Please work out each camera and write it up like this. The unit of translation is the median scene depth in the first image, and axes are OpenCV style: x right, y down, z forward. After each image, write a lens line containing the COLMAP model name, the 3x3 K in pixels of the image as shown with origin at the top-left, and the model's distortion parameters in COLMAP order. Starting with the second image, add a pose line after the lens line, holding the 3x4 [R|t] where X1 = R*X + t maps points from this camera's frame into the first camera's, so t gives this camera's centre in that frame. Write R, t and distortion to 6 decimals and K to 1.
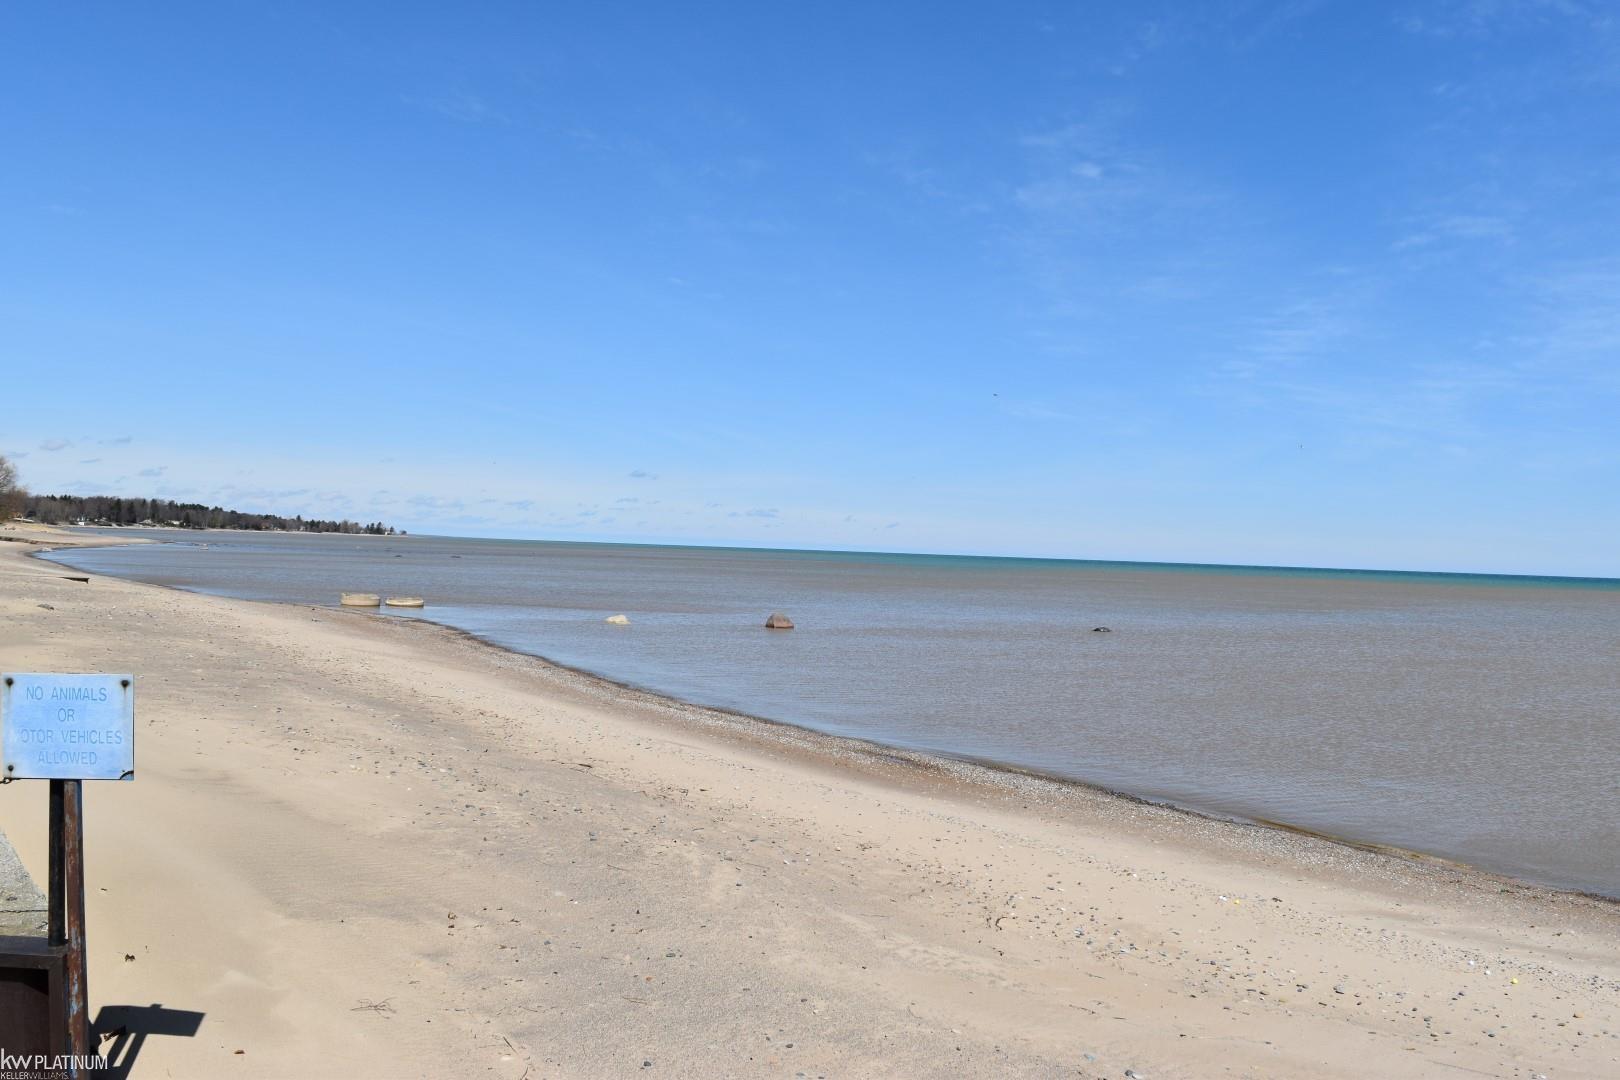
lens RADIAL K [[1278.0, 0, 826.3], [0, 1278.0, 541.5], [0, 0, 1]] dist [-0.100058, 0.025143]
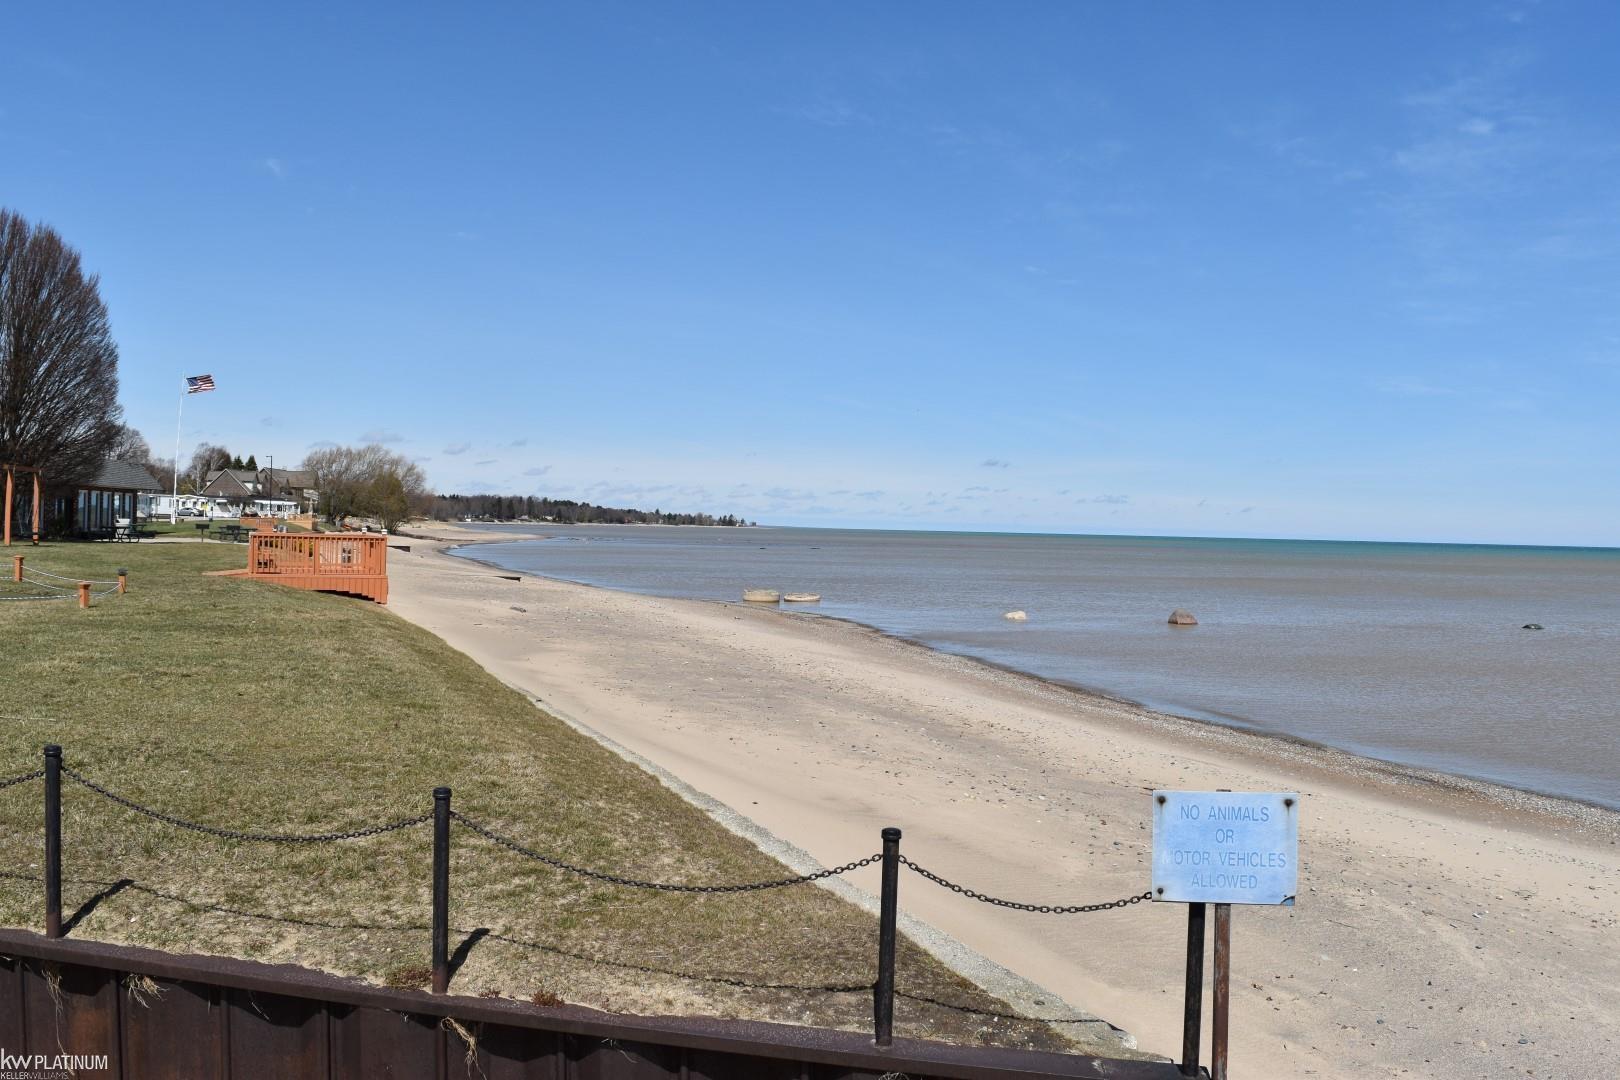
lens RADIAL K [[1275.2, 0, 821.5], [0, 1275.2, 542.4], [0, 0, 1]] dist [-0.097384, 0.022407]
pose [[0.964018, -0.010510, -0.265630, -0.054006], [0.013274, 0.999875, 0.008612, -0.007751], [0.265506, -0.011828, 0.964037, 0.000177]]
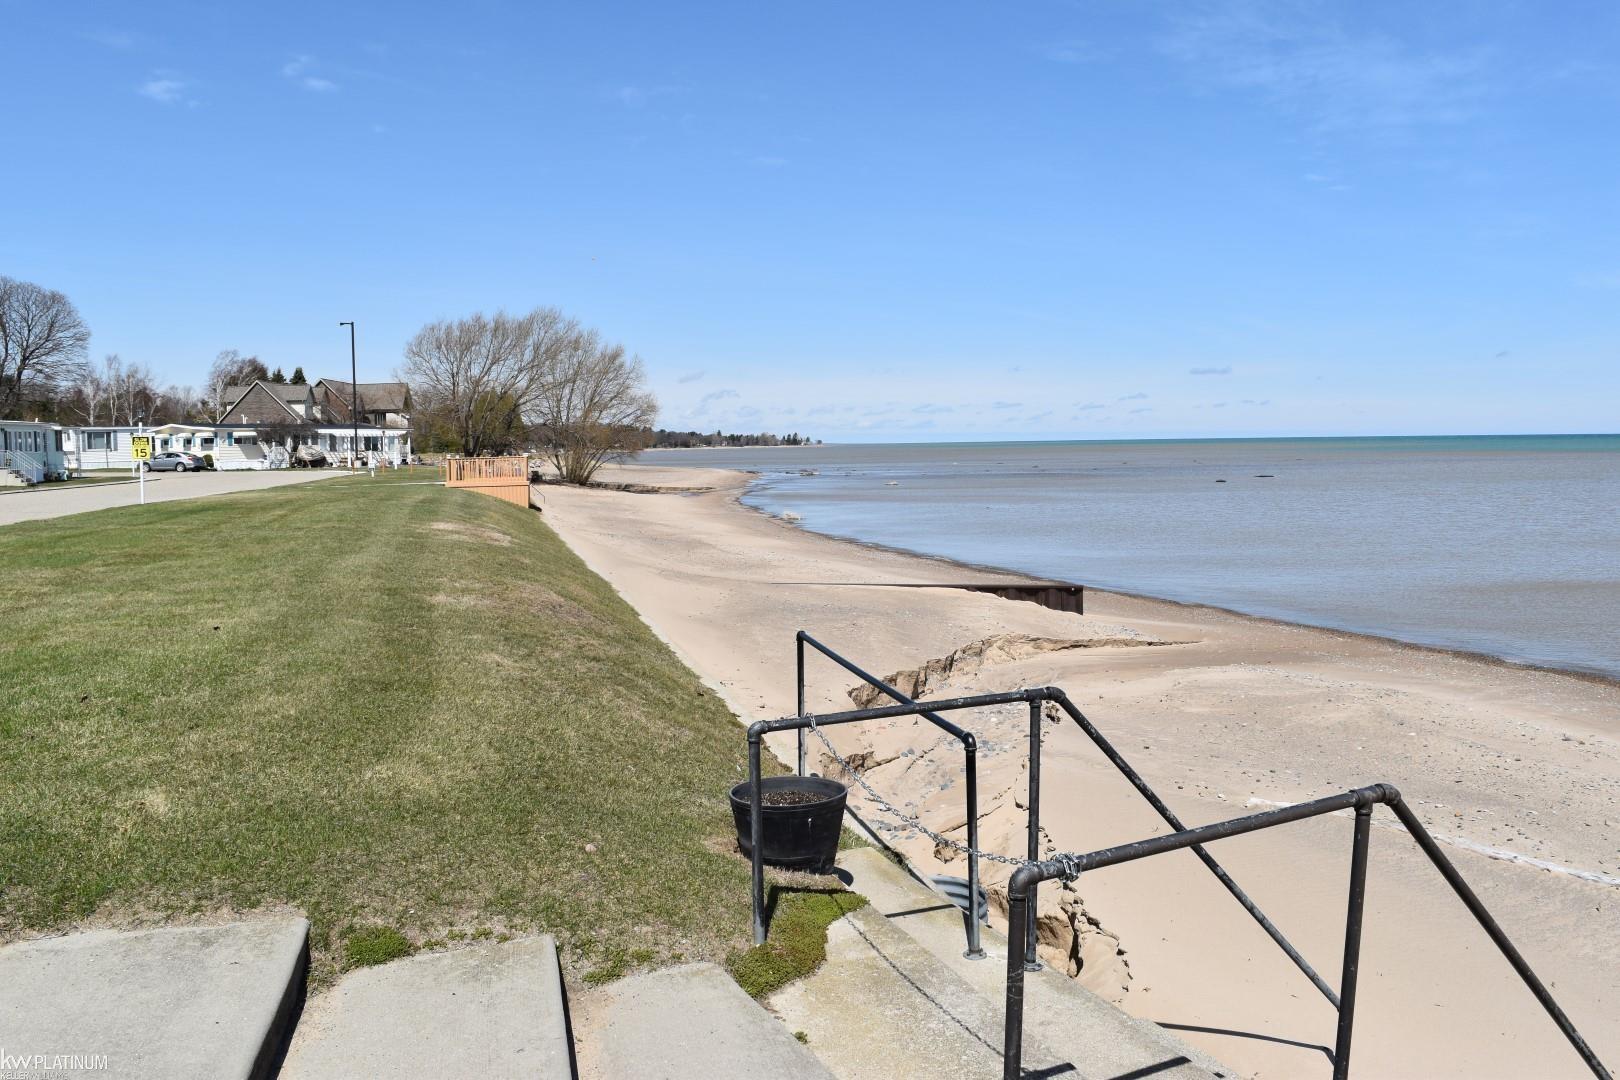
lens RADIAL K [[1278.0, 0, 826.3], [0, 1278.0, 541.5], [0, 0, 1]] dist [-0.100058, 0.025143]
pose [[0.954388, -0.030175, -0.297039, -1.932160], [0.053924, 0.995940, 0.072084, -0.072179], [0.293658, -0.084813, 0.952141, 2.208963]]
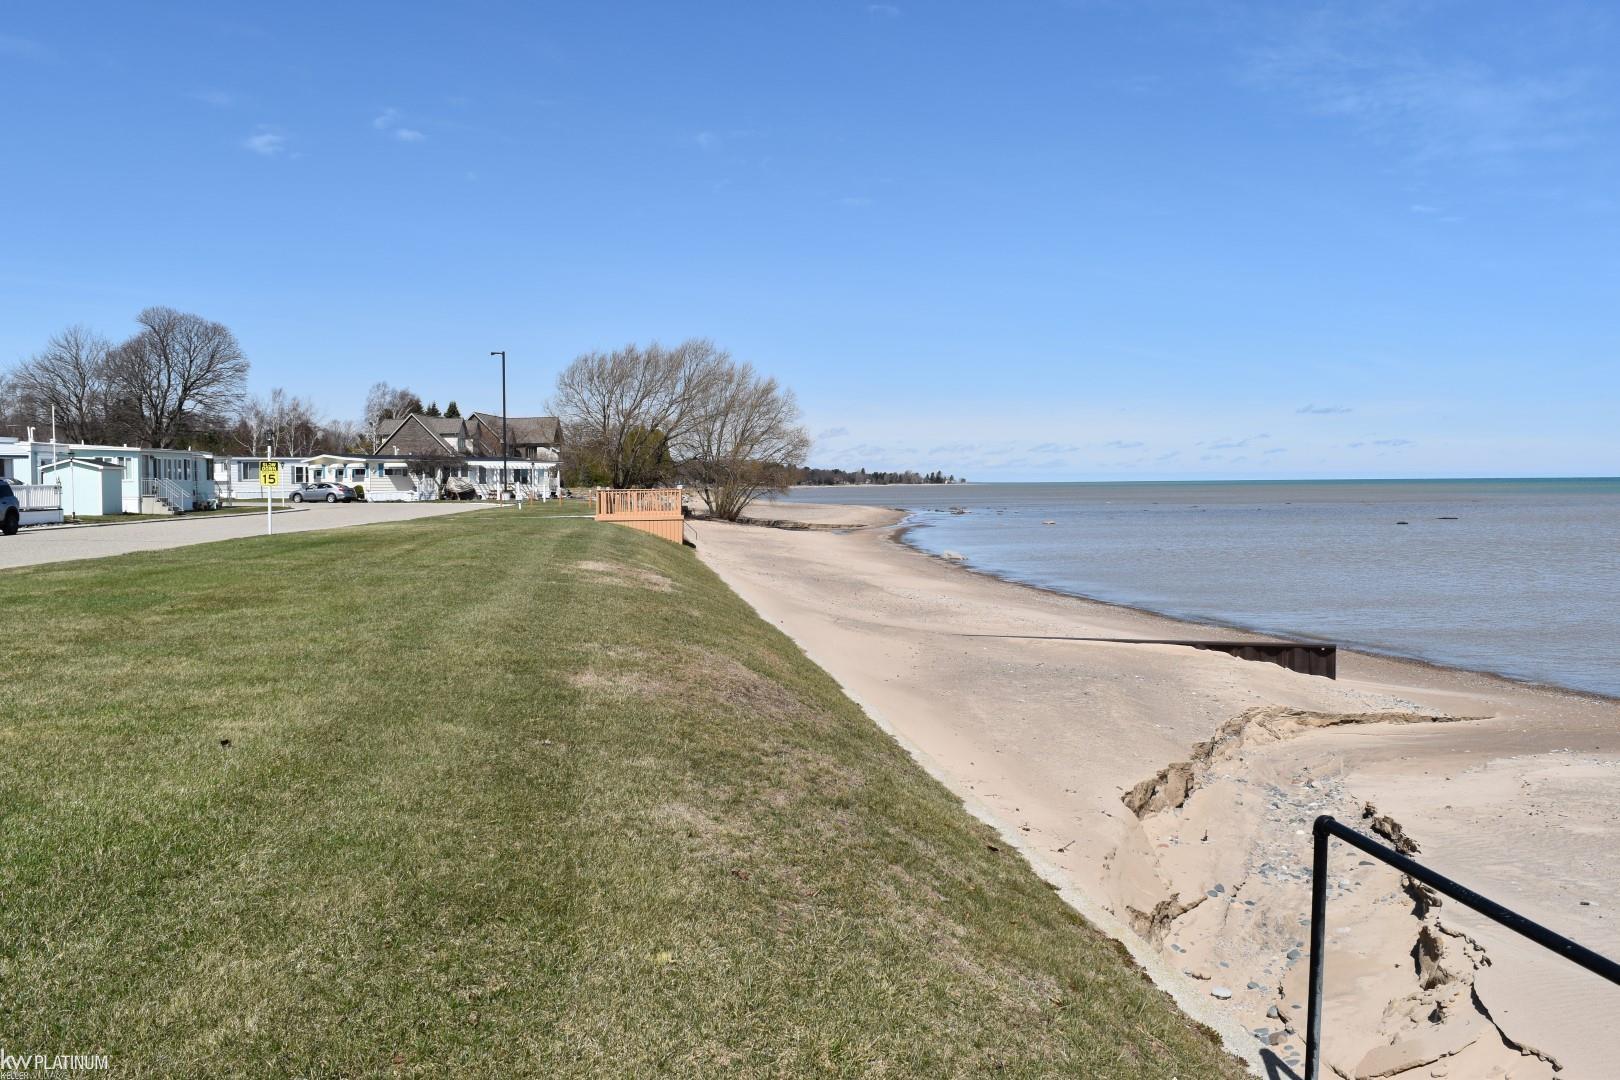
lens RADIAL K [[1278.0, 0, 826.3], [0, 1278.0, 541.5], [0, 0, 1]] dist [-0.100058, 0.025143]
pose [[0.916048, -0.028397, -0.400062, -1.991129], [0.047022, 0.998215, 0.036815, -0.070127], [0.398303, -0.052536, 0.915748, 2.295121]]
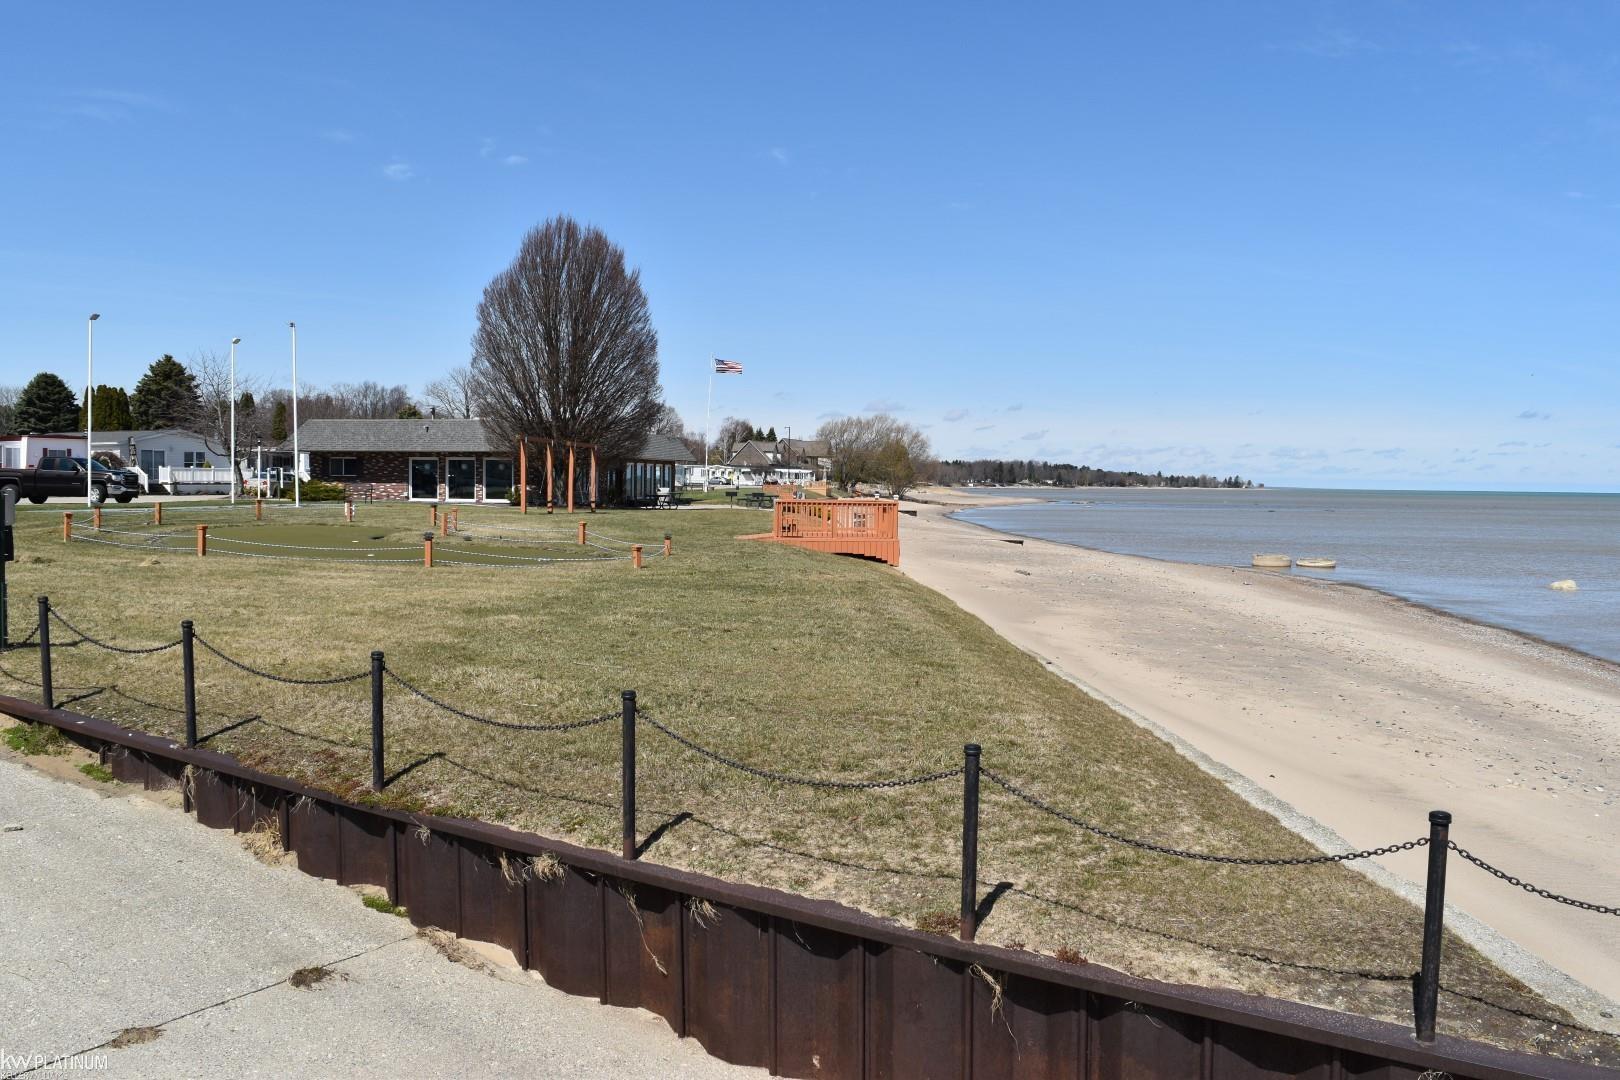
lens RADIAL K [[1275.2, 0, 821.5], [0, 1275.2, 542.4], [0, 0, 1]] dist [-0.097384, 0.022407]
pose [[0.791263, -0.000352, -0.611476, -0.055401], [0.023652, 0.999269, 0.030031, -0.007888], [0.611018, -0.038225, 0.790693, -0.001309]]
